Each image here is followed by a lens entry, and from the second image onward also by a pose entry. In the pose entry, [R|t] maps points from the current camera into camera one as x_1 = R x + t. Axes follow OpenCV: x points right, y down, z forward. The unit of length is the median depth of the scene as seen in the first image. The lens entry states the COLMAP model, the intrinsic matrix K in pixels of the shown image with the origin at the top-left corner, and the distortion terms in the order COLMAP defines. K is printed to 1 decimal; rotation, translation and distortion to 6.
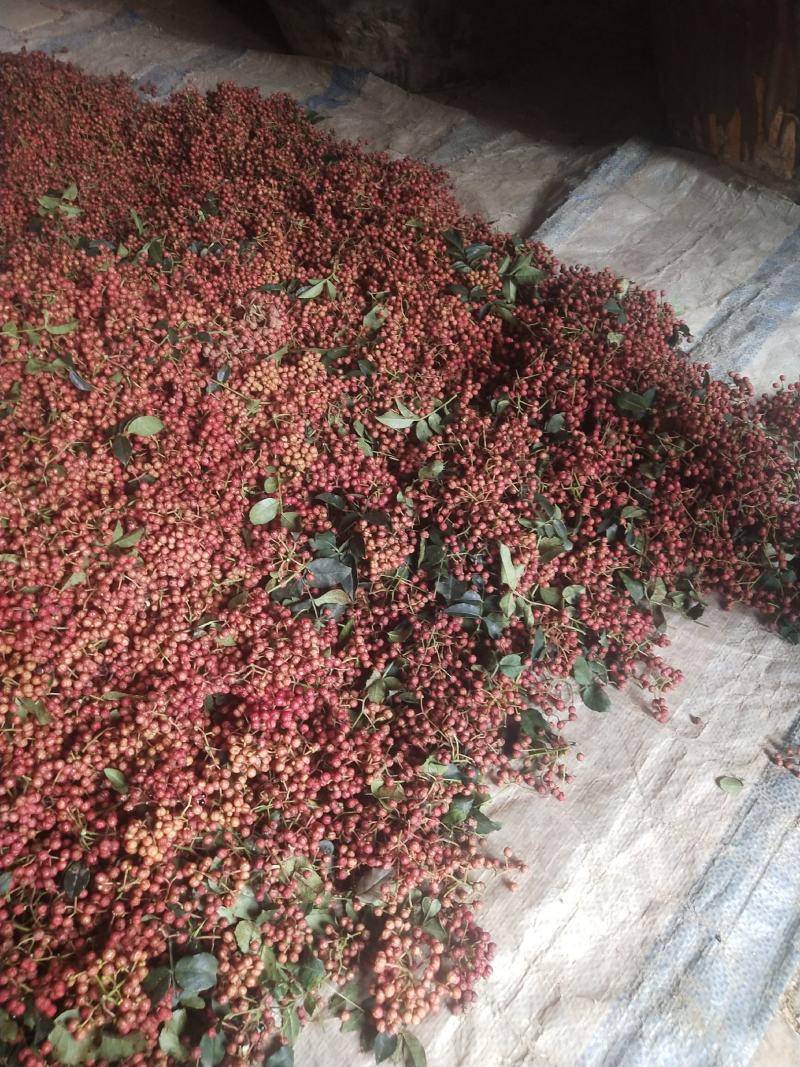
lens RADIAL K [[827.5, 0, 406.8], [0, 827.5, 529.9], [0, 0, 1]] dist [-0.030043, 0.063642]
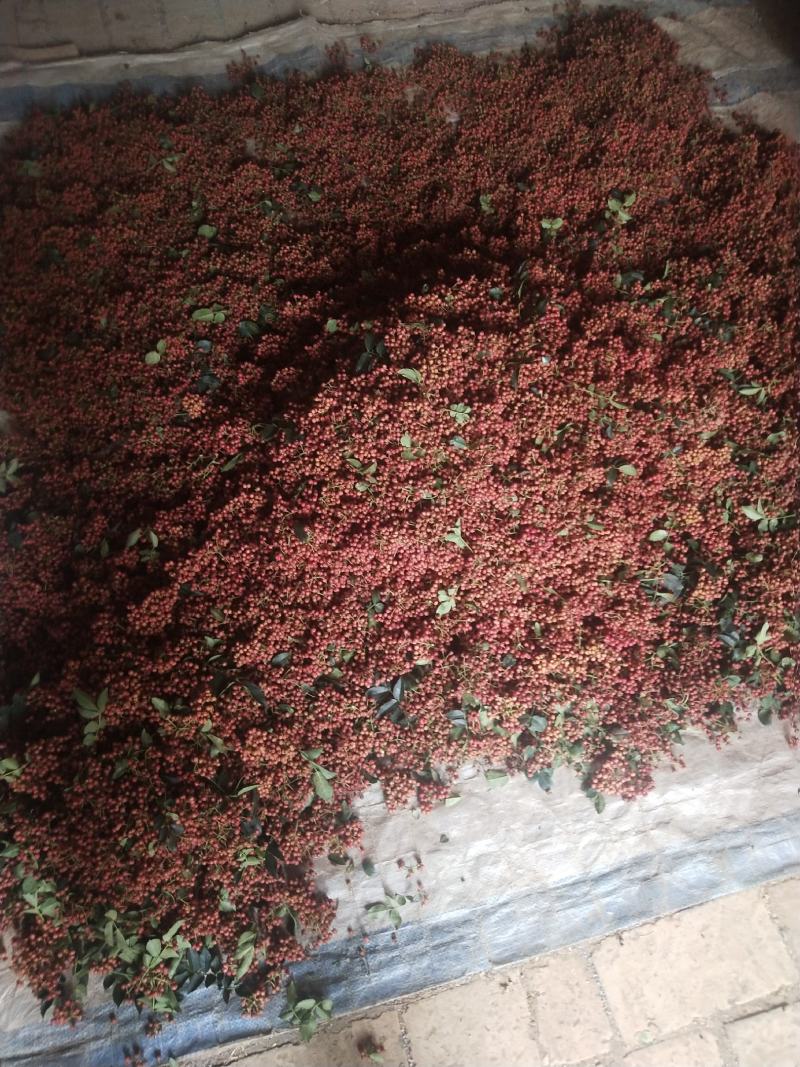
lens RADIAL K [[827.5, 0, 406.8], [0, 827.5, 529.9], [0, 0, 1]] dist [-0.030043, 0.063642]
pose [[0.834698, 0.514745, -0.195745, -0.329027], [-0.448629, 0.841720, 0.300399, -0.382697], [0.319391, -0.162925, 0.933512, -1.011754]]
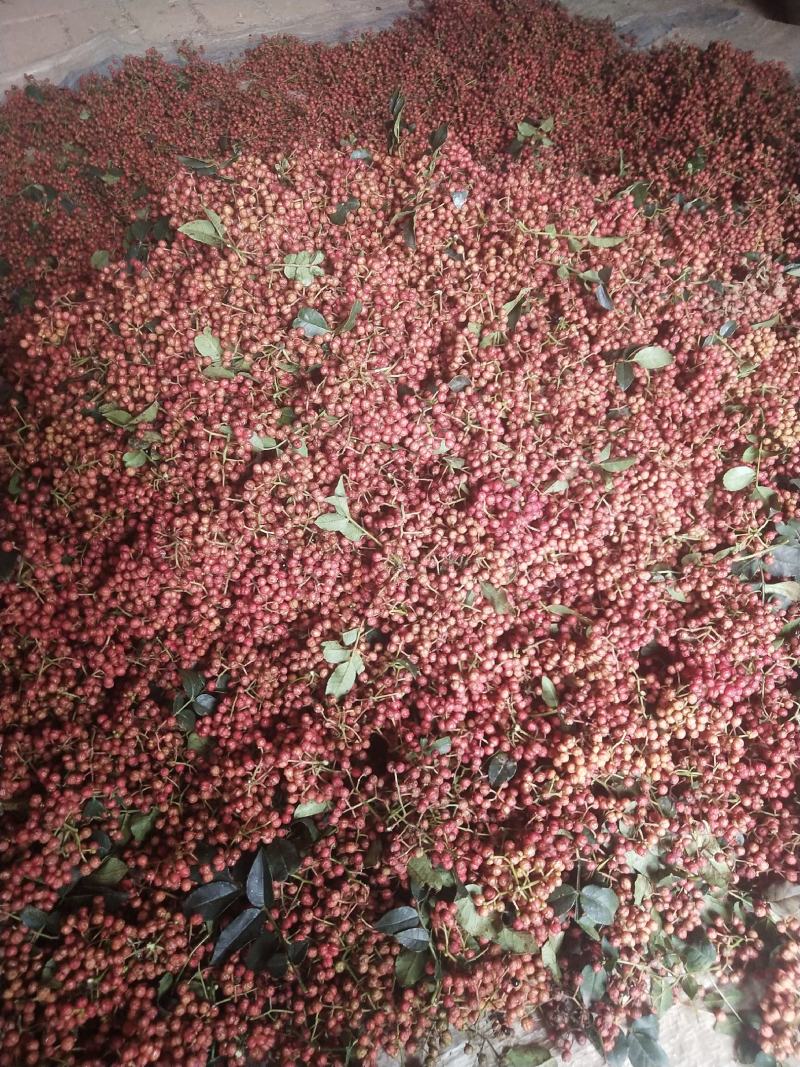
lens RADIAL K [[827.5, 0, 406.8], [0, 827.5, 529.9], [0, 0, 1]] dist [-0.030043, 0.063642]
pose [[0.913294, 0.310266, -0.263872, -0.288940], [-0.304589, 0.950381, 0.063257, 0.102296], [0.270406, 0.022601, 0.962481, -0.010878]]
